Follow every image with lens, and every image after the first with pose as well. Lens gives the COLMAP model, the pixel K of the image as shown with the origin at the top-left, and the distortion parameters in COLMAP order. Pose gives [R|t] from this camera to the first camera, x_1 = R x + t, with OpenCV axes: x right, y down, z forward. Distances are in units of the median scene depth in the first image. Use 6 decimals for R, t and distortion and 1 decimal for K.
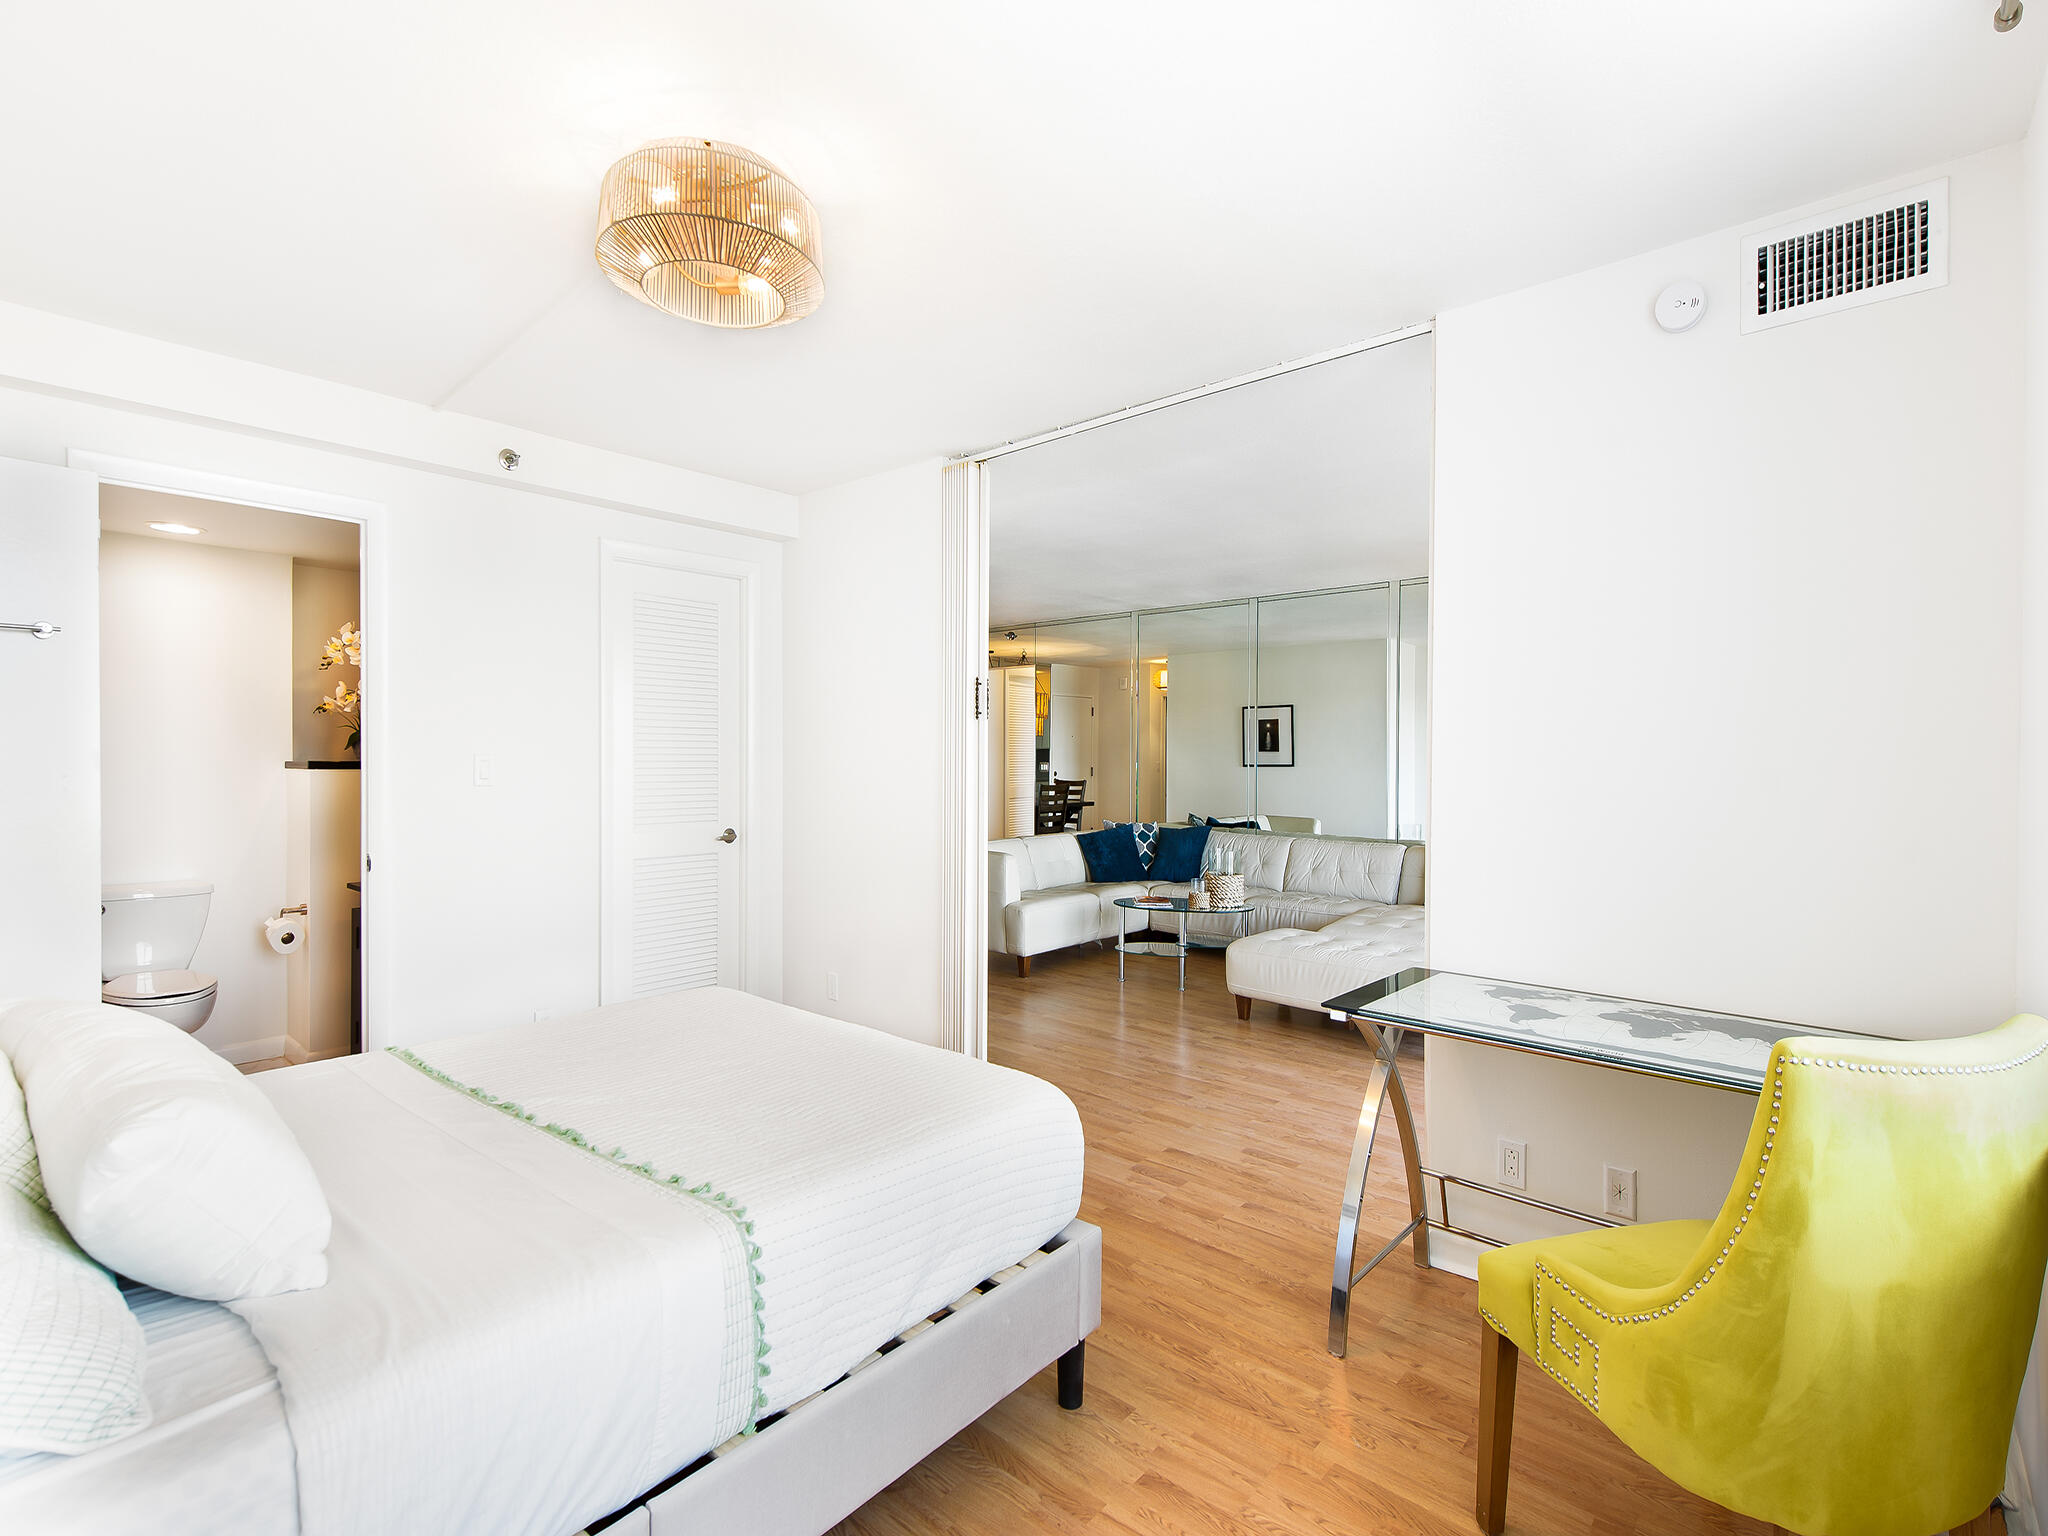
lens RADIAL K [[967.6, 0, 1032.6], [0, 967.6, 758.6], [0, 0, 1]] dist [0.018853, -0.006514]
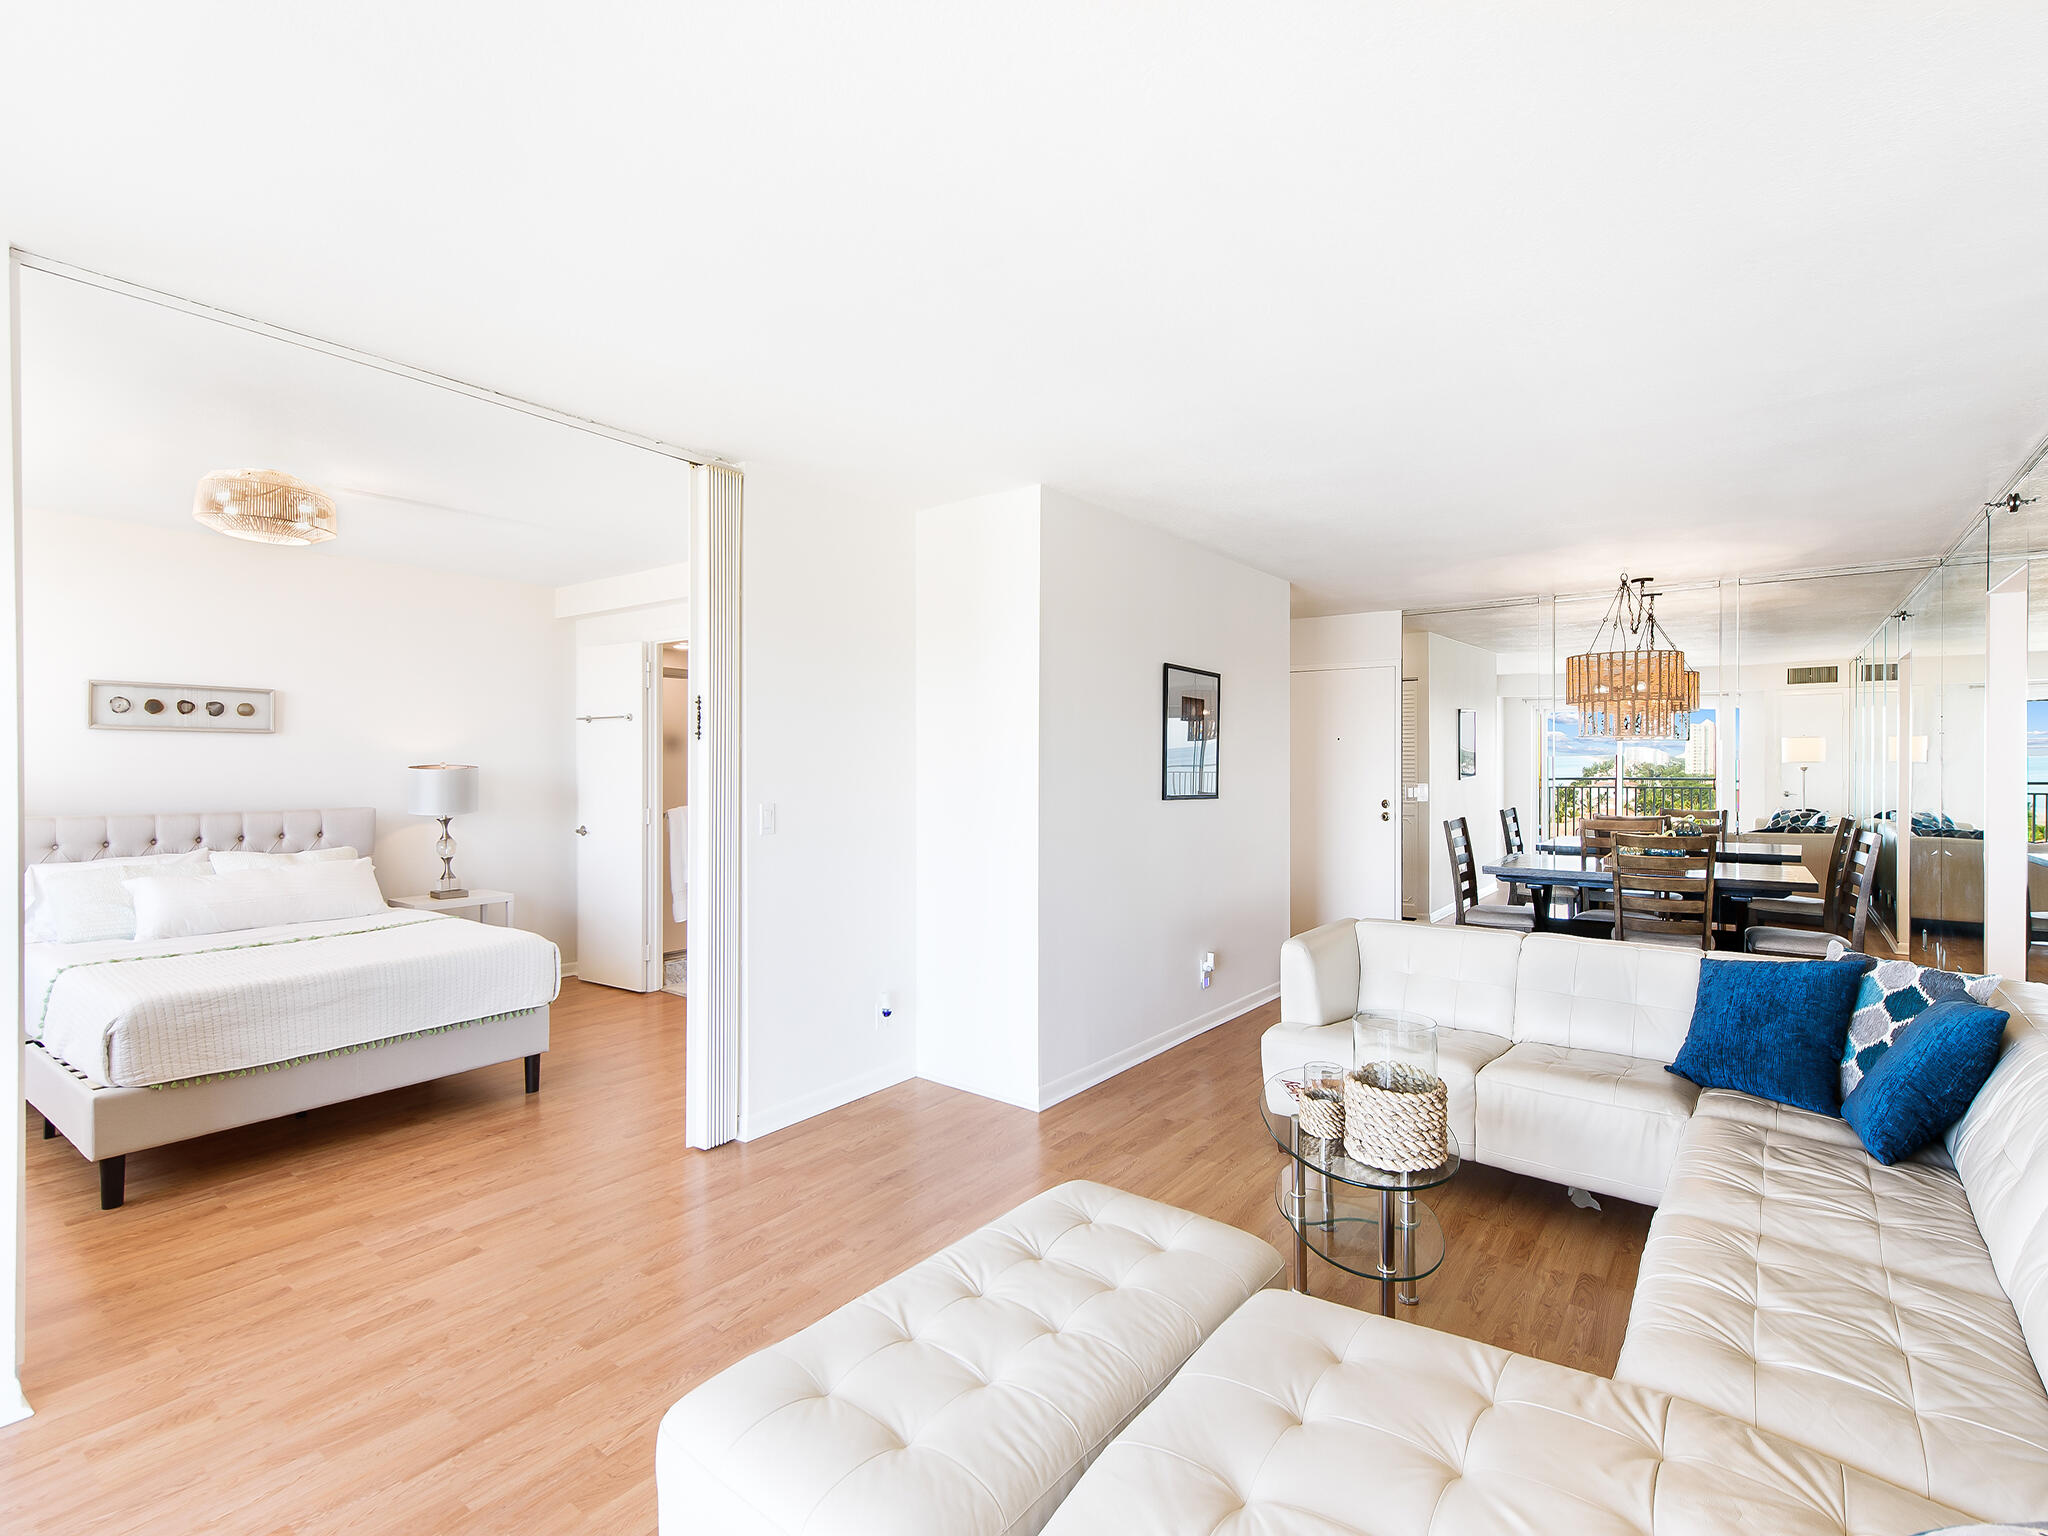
lens RADIAL K [[969.5, 0, 1029.8], [0, 969.5, 764.4], [0, 0, 1]] dist [0.018210, -0.006522]
pose [[0.063417, -0.009186, -0.997945, 1.054865], [0.008274, 0.999928, -0.008678, -0.009147], [0.997953, -0.007707, 0.063489, 1.471694]]
